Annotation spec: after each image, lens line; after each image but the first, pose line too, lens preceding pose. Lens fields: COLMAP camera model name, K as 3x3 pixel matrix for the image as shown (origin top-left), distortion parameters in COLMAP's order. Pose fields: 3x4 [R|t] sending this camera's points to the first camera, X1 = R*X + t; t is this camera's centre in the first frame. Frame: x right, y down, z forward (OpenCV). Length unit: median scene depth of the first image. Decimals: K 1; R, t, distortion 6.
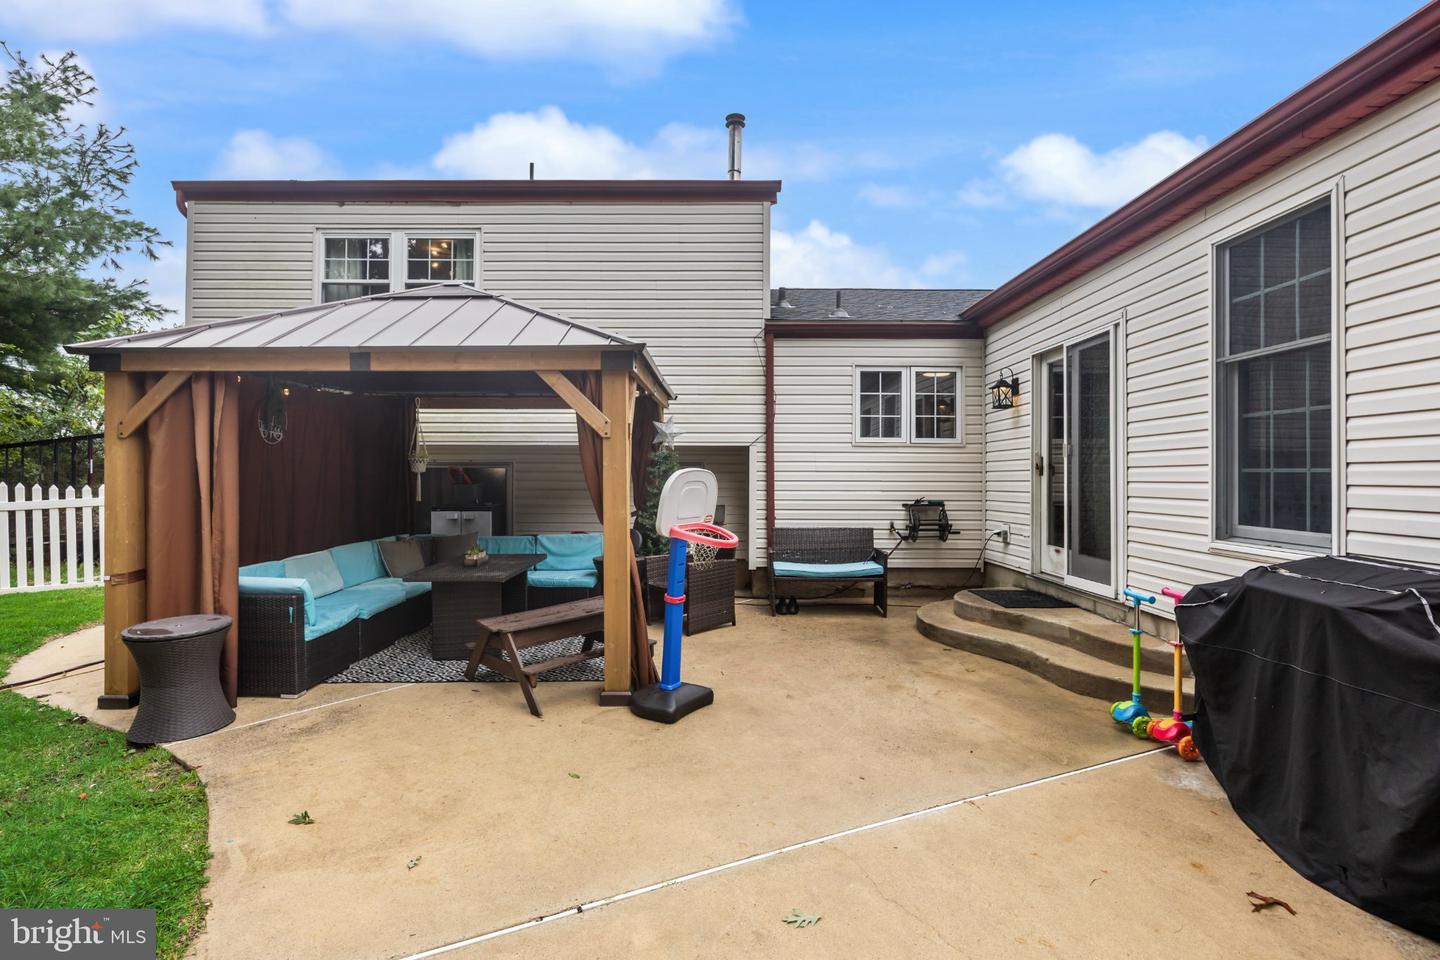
lens RADIAL K [[746.2, 0, 720.8], [0, 746.2, 480.3], [0, 0, 1]] dist [0.001433, 0.000113]
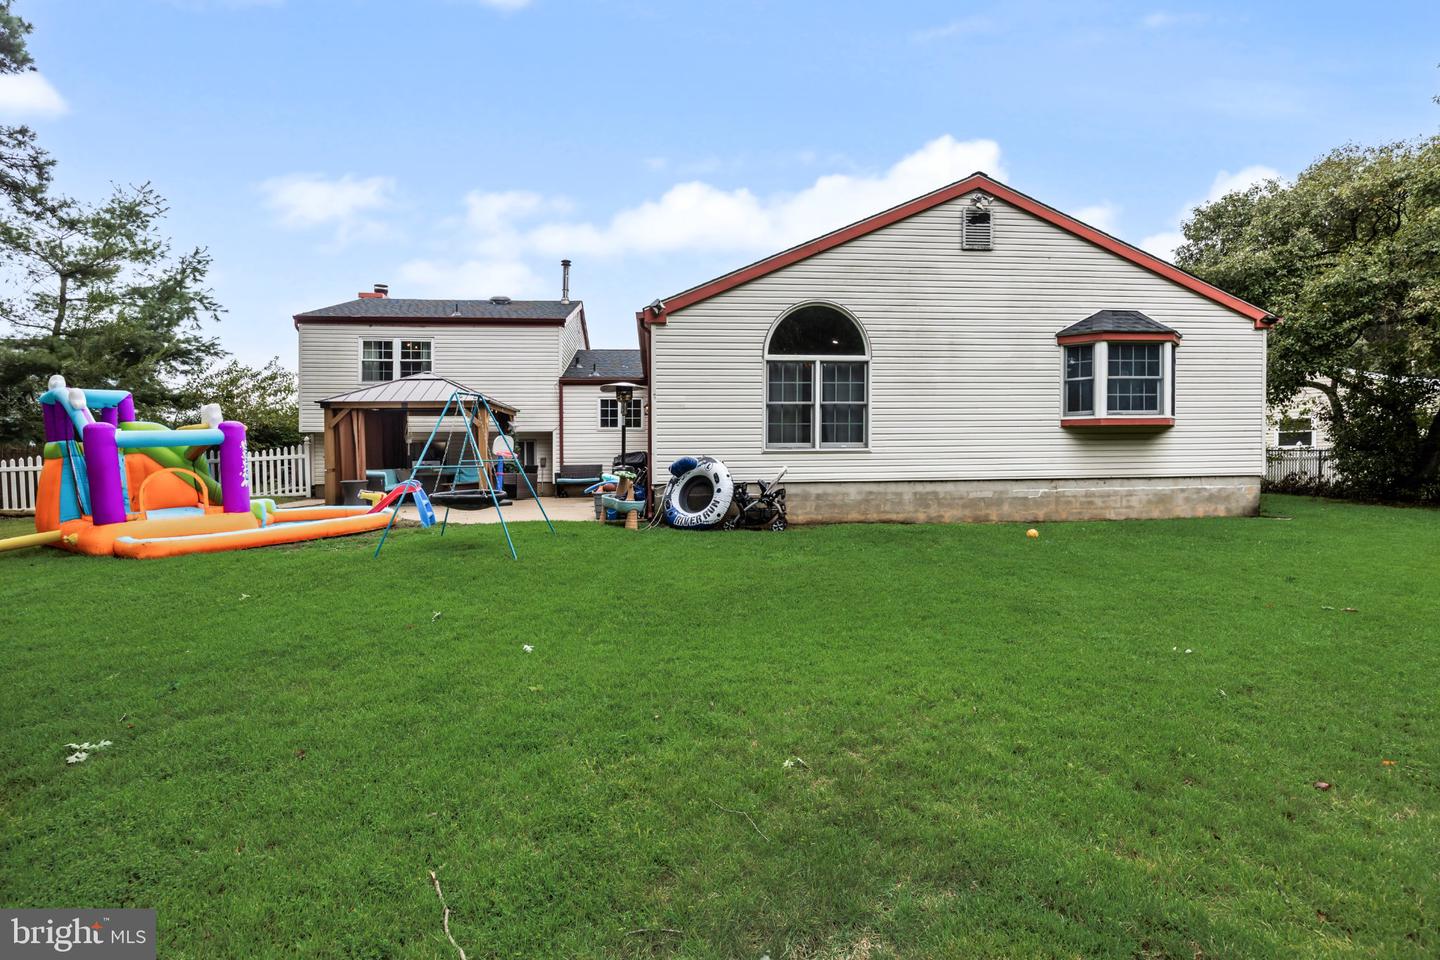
lens RADIAL K [[746.2, 0, 720.5], [0, 746.2, 478.0], [0, 0, 1]] dist [0.001433, 0.000113]
pose [[0.996880, -0.013770, 0.077726, 0.378449], [0.013521, 0.999902, 0.003718, 0.099049], [-0.077770, -0.002656, 0.996968, -1.380255]]
